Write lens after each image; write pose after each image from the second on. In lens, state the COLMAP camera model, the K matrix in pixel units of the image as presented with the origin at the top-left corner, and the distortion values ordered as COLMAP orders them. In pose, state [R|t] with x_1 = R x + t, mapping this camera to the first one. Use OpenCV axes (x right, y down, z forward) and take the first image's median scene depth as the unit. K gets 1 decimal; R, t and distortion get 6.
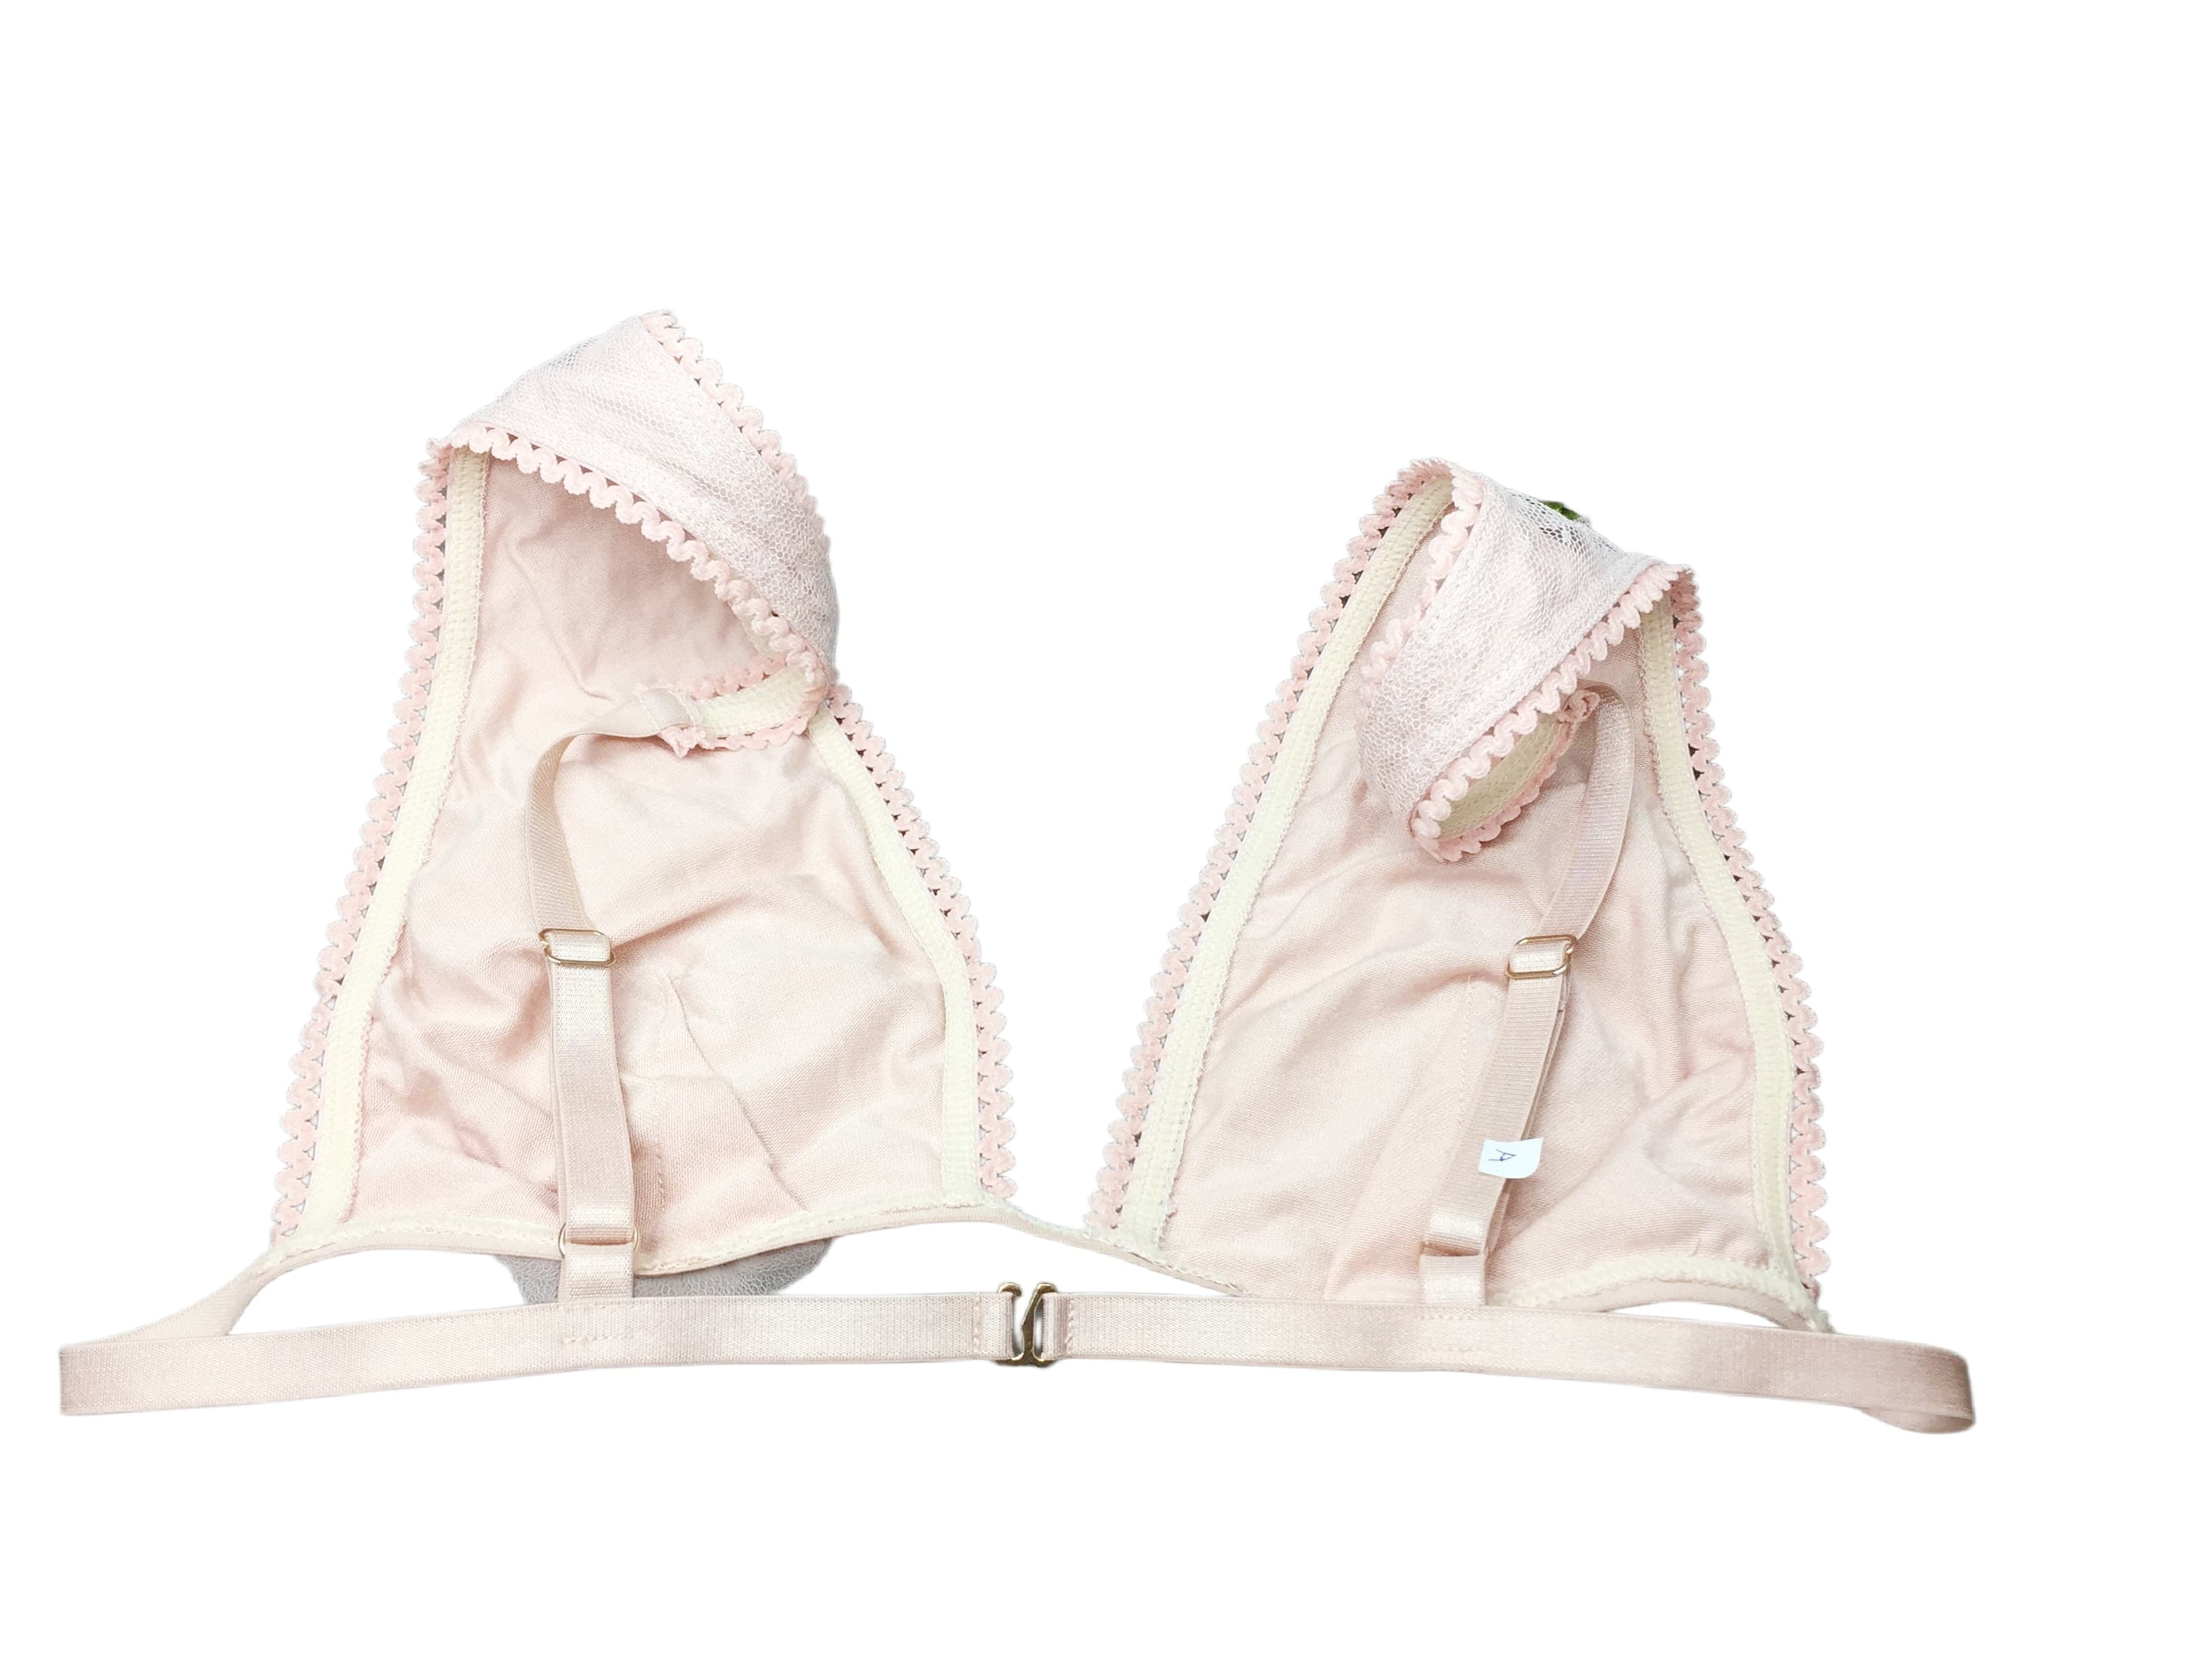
lens RADIAL K [[1912.2, 0, 1106.0], [0, 1912.2, 829.5], [0, 0, 1]] dist [0.090588, -0.134798]
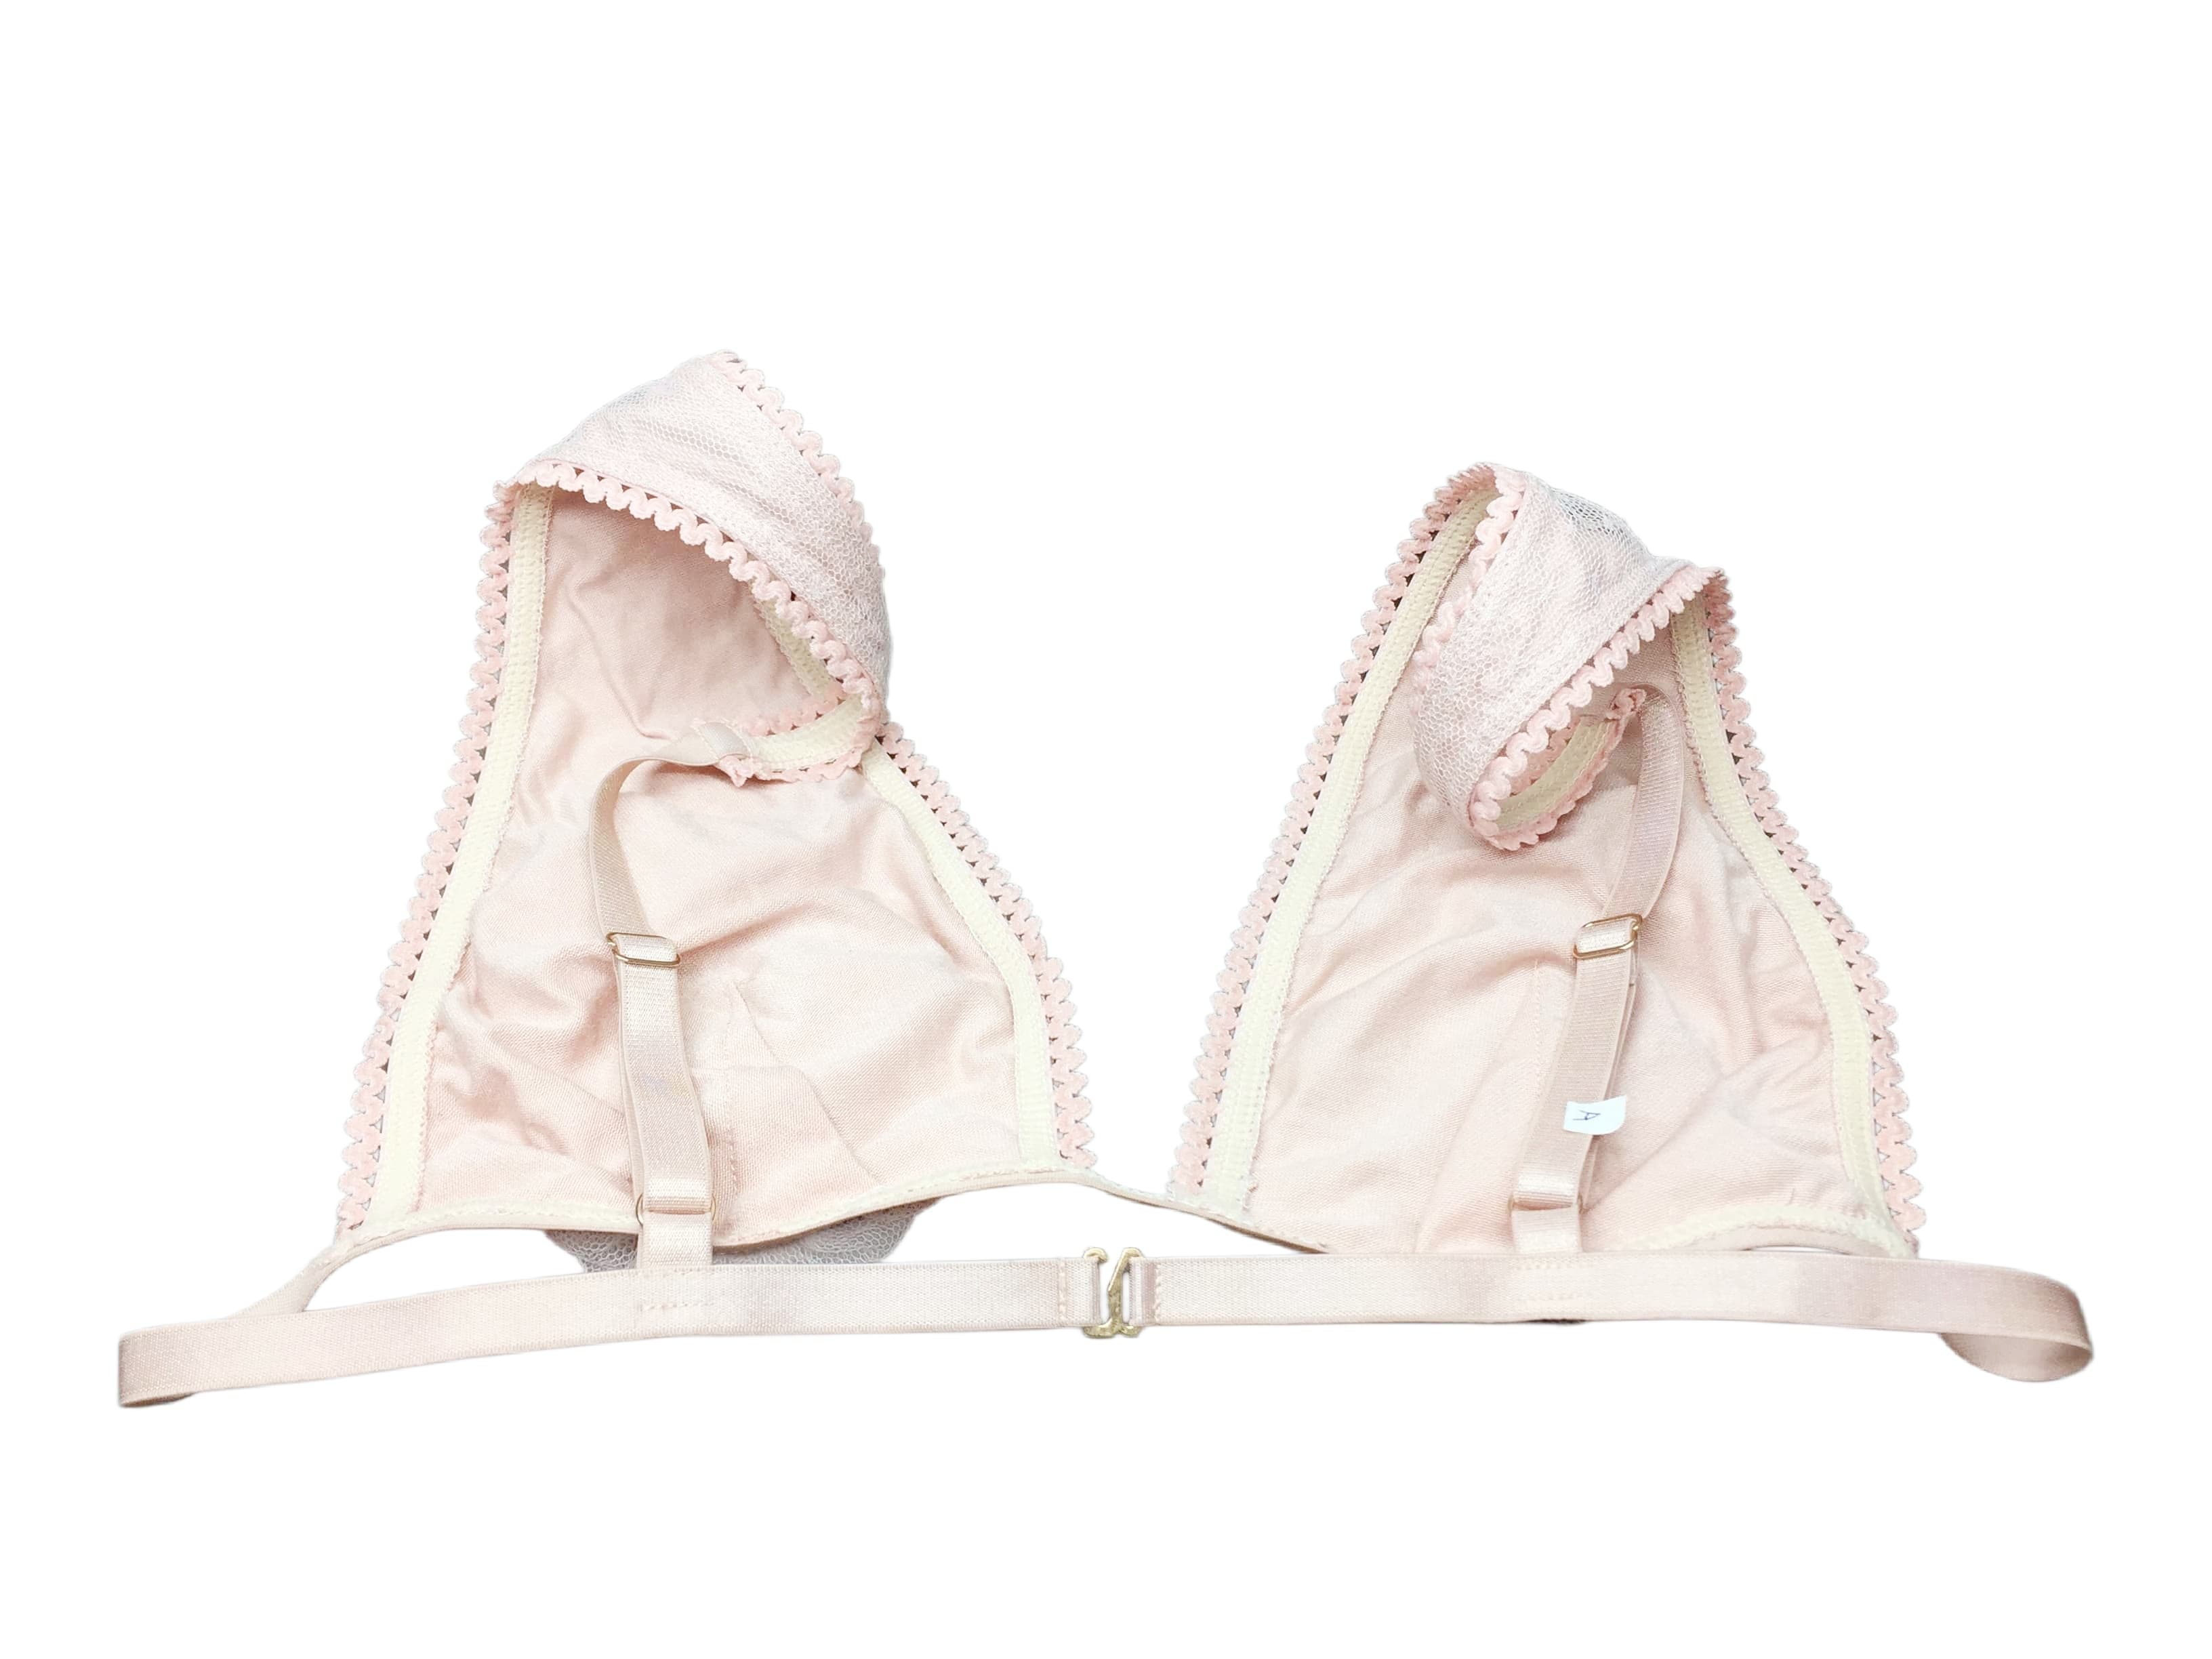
lens RADIAL K [[1912.2, 0, 1106.0], [0, 1912.2, 829.5], [0, 0, 1]] dist [0.090588, -0.134798]
pose [[0.999591, -0.027337, 0.008372, -0.040879], [0.028196, 0.991056, -0.130435, 0.133349], [-0.004731, 0.130618, 0.991421, 0.002087]]
